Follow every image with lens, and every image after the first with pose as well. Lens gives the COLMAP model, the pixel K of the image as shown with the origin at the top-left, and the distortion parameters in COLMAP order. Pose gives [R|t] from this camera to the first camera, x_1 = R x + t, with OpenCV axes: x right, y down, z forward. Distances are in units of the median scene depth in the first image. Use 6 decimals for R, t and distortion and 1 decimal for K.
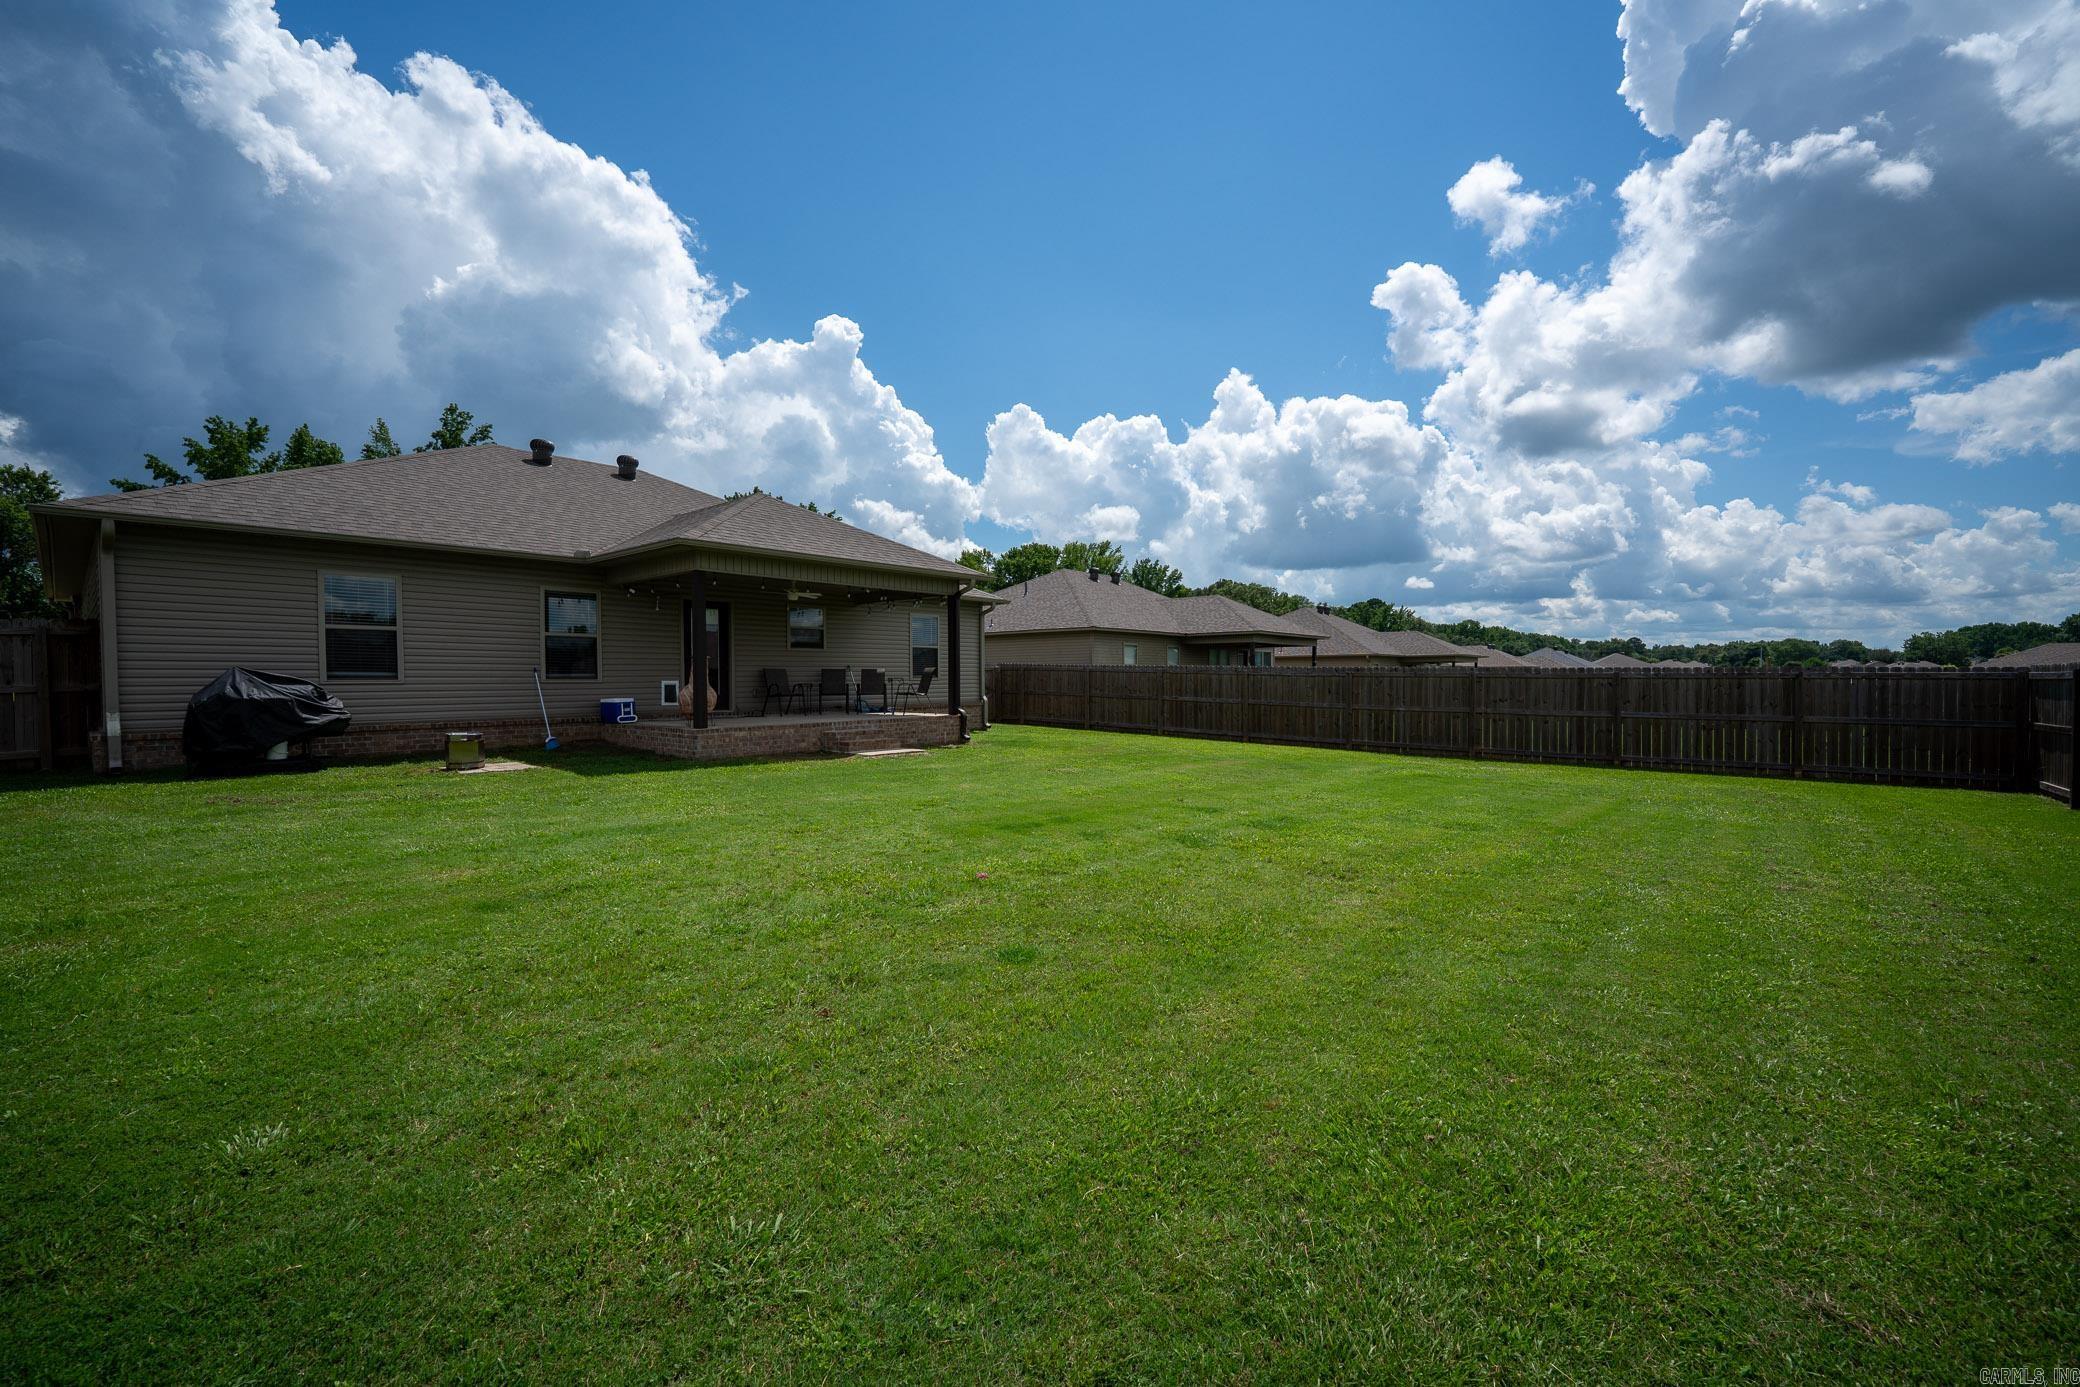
lens RADIAL K [[834.8, 0, 1023.5], [0, 834.8, 689.0], [0, 0, 1]] dist [-0.019948, 0.000522]
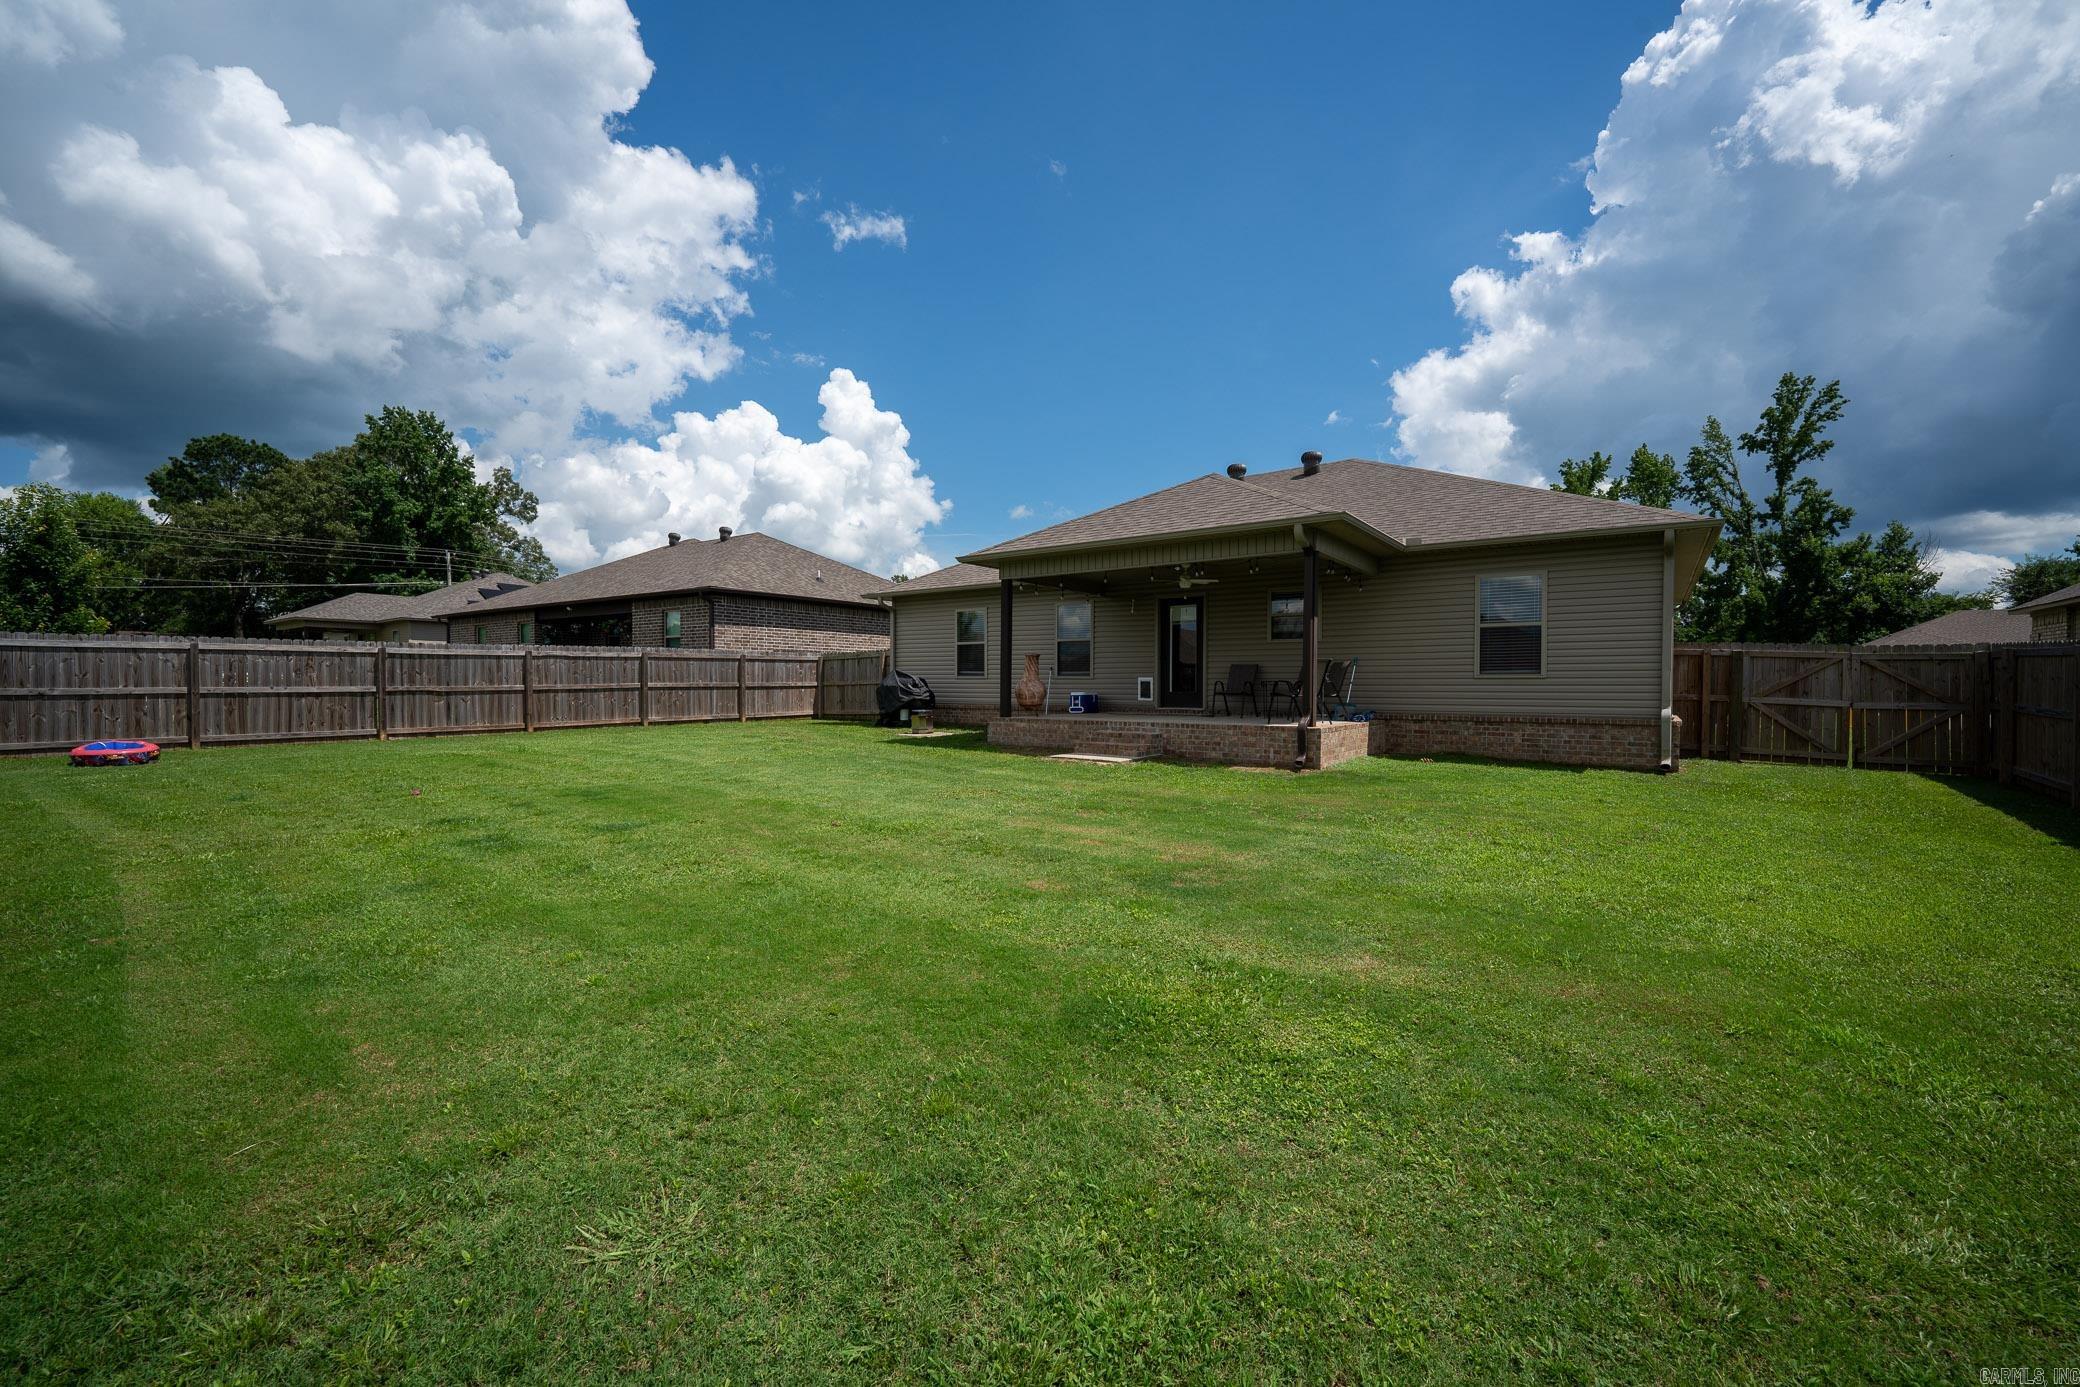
lens RADIAL K [[834.8, 0, 1041.6], [0, 834.8, 694.4], [0, 0, 1]] dist [-0.019948, 0.000522]
pose [[0.099615, 0.009964, -0.994976, 0.545858], [-0.015034, 0.999851, 0.008507, 0.003949], [0.994912, 0.014111, 0.099750, 0.677976]]
